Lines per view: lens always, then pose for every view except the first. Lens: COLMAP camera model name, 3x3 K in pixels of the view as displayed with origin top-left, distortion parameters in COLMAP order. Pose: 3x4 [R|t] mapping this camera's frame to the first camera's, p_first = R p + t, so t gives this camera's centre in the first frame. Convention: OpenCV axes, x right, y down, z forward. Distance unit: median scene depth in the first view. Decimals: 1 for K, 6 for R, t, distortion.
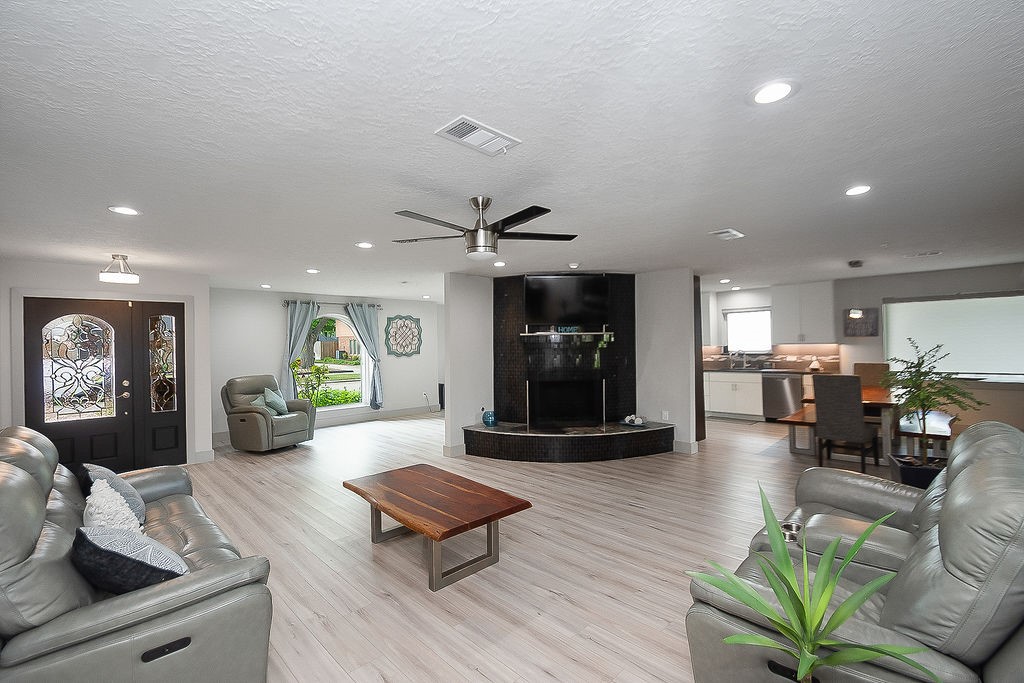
lens RADIAL K [[454.8, 0, 506.0], [0, 454.8, 342.2], [0, 0, 1]] dist [-0.001669, -0.000145]
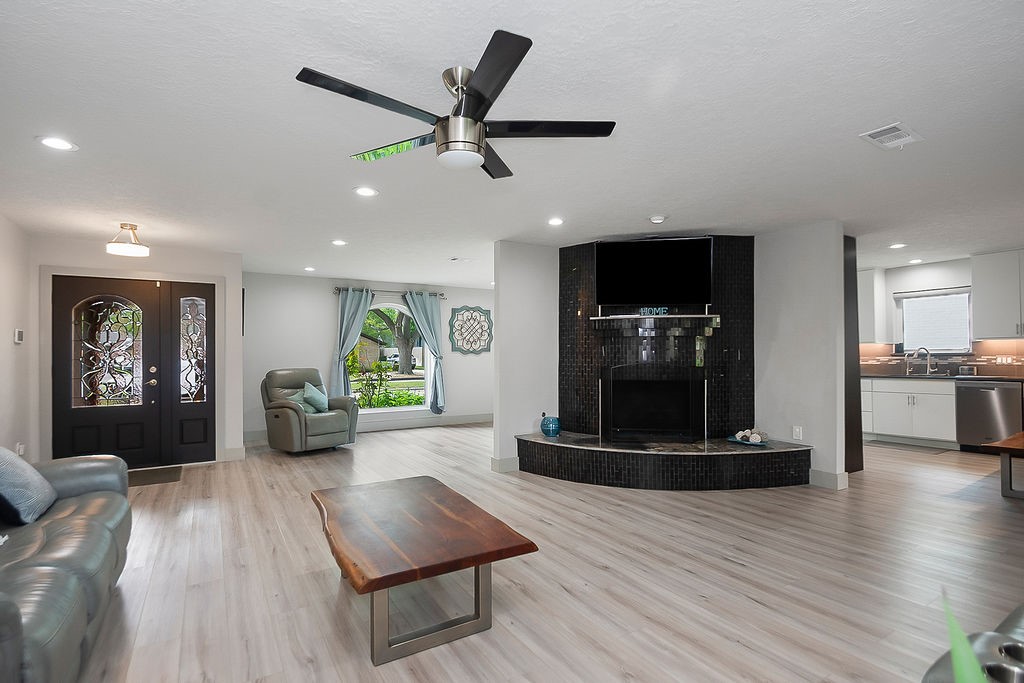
lens RADIAL K [[496.9, 0, 508.8], [0, 496.9, 353.1], [0, 0, 1]] dist [0.002659, -0.015294]
pose [[0.975188, 0.010954, -0.221107, 0.066937], [-0.010450, 0.999939, 0.003449, 0.032153], [0.221131, -0.001053, 0.975243, 0.122388]]
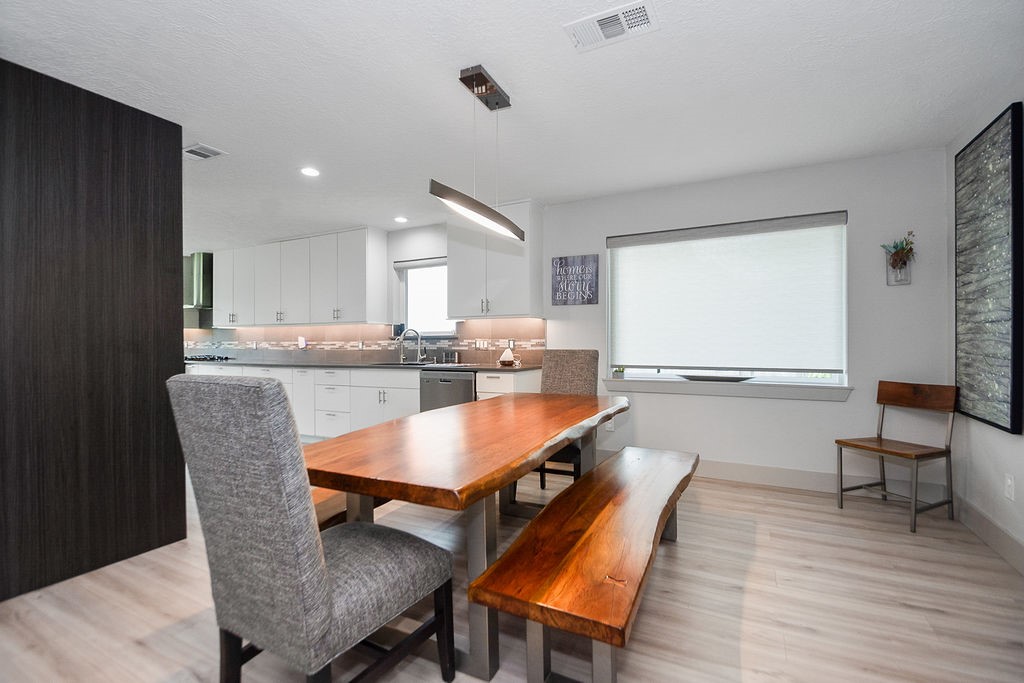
lens RADIAL K [[460.8, 0, 508.6], [0, 460.8, 338.6], [0, 0, 1]] dist [0.000728, -0.000531]
pose [[0.949504, 0.018915, 0.313185, 0.509506], [-0.016256, 0.999806, -0.011101, 0.036449], [-0.313334, 0.005449, 0.949627, 0.467480]]
